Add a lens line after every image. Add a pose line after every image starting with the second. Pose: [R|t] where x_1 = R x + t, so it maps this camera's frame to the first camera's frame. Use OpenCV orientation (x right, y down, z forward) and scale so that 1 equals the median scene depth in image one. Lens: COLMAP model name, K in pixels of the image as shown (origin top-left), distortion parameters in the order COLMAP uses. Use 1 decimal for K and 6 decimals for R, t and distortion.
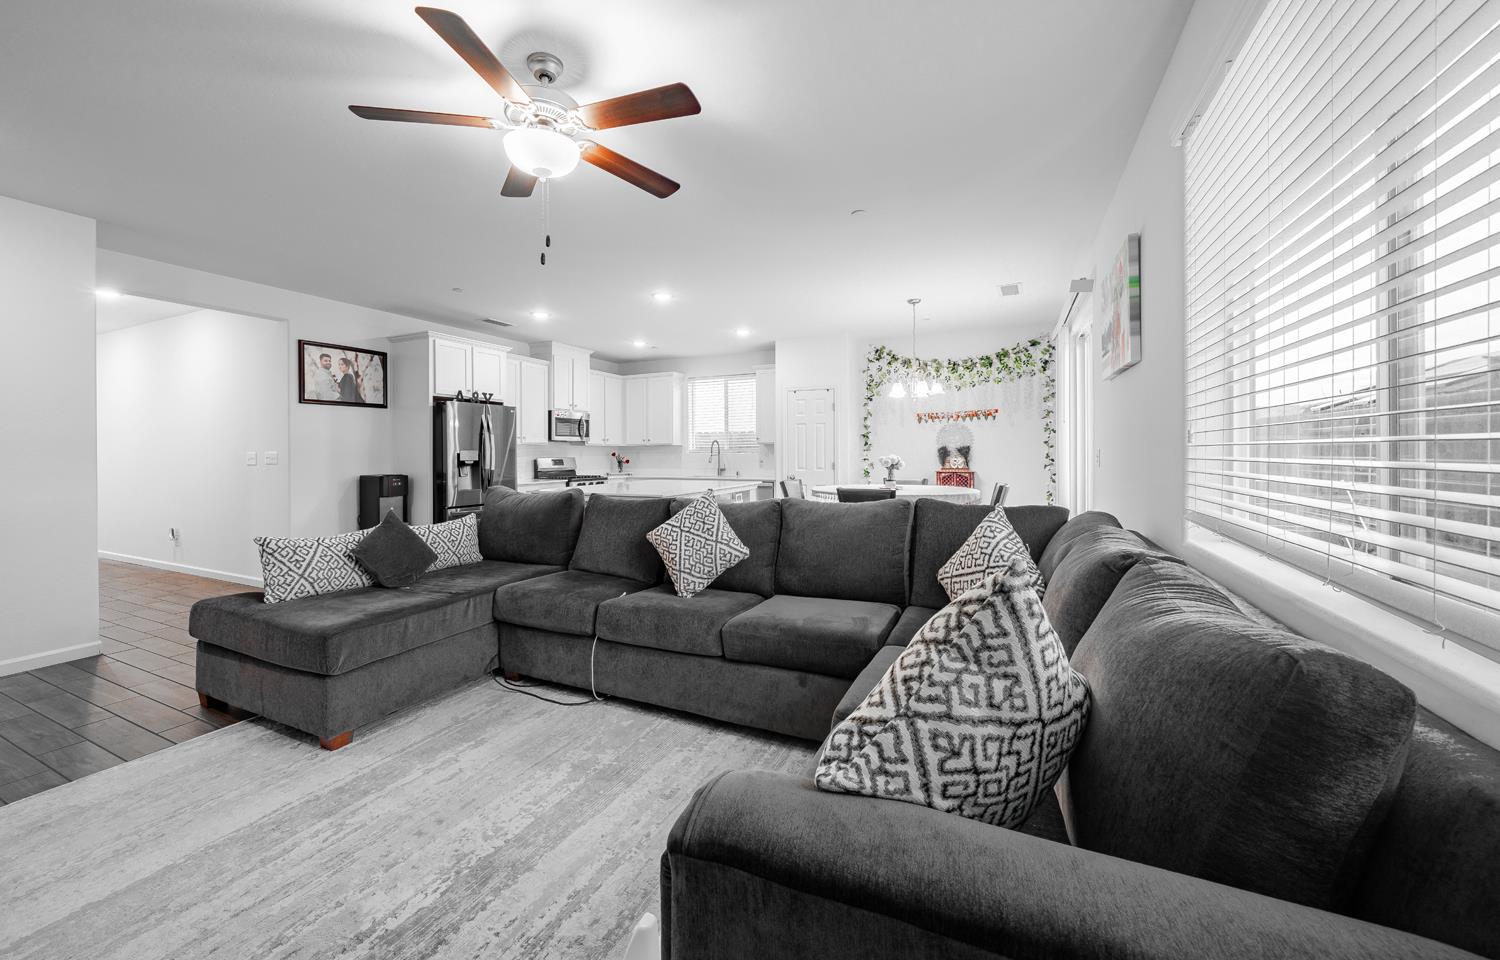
lens RADIAL K [[581.0, 0, 713.0], [0, 581.0, 455.5], [0, 0, 1]] dist [0.000206, -0.000001]
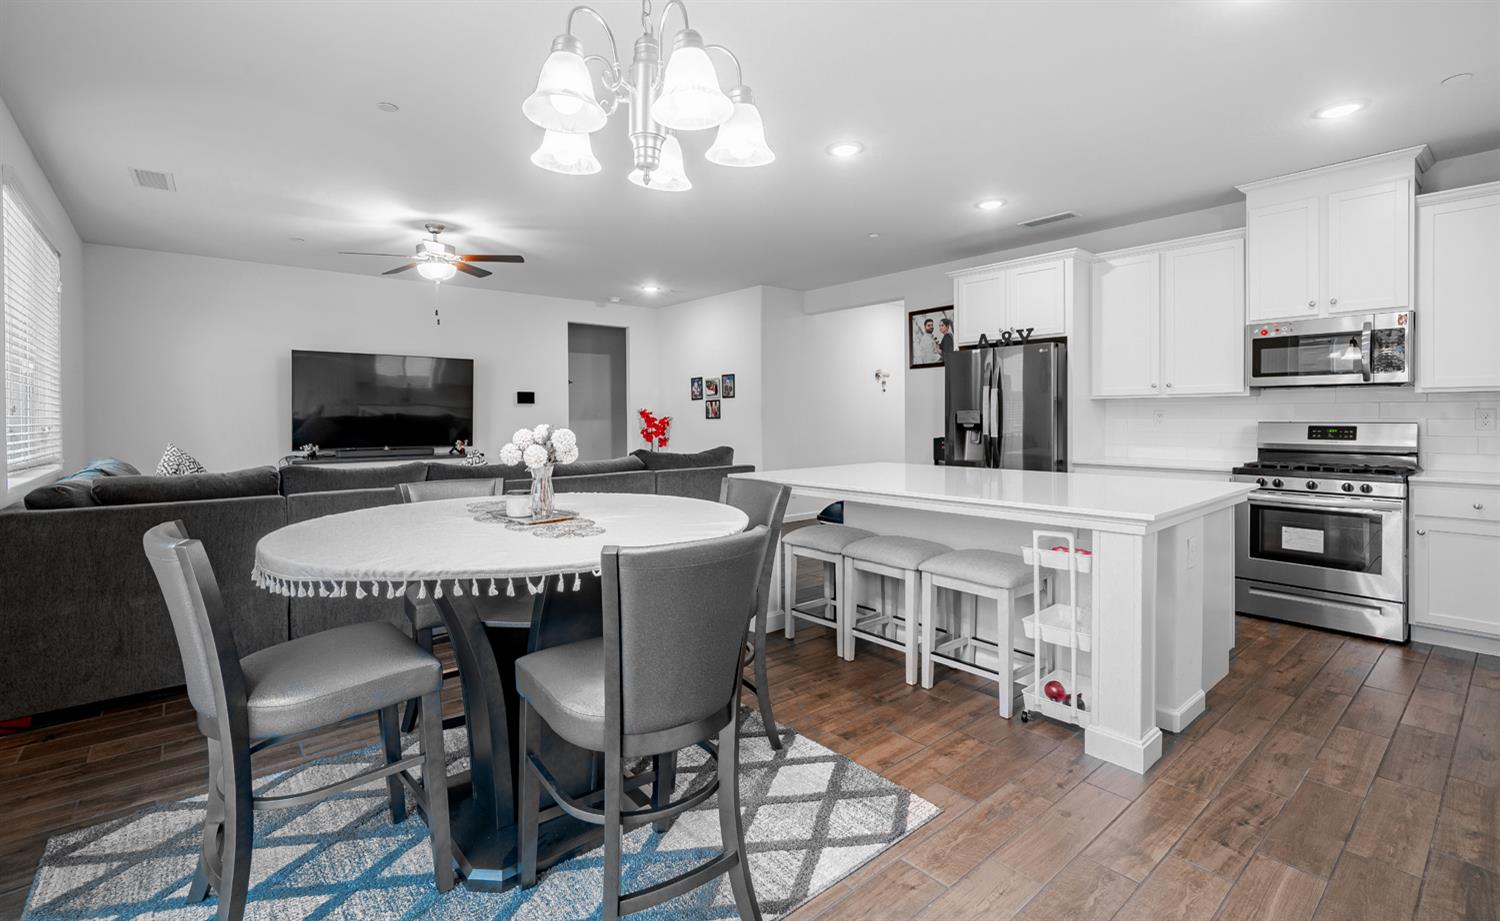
lens RADIAL K [[665.3, 0, 733.7], [0, 665.3, 425.3], [0, 0, 1]] dist [0.008483, -0.000307]
pose [[-0.394840, 0.018852, -0.918556, 0.477619], [0.001821, 0.999804, 0.019737, -0.006359], [0.918748, 0.006120, -0.394797, 0.950059]]
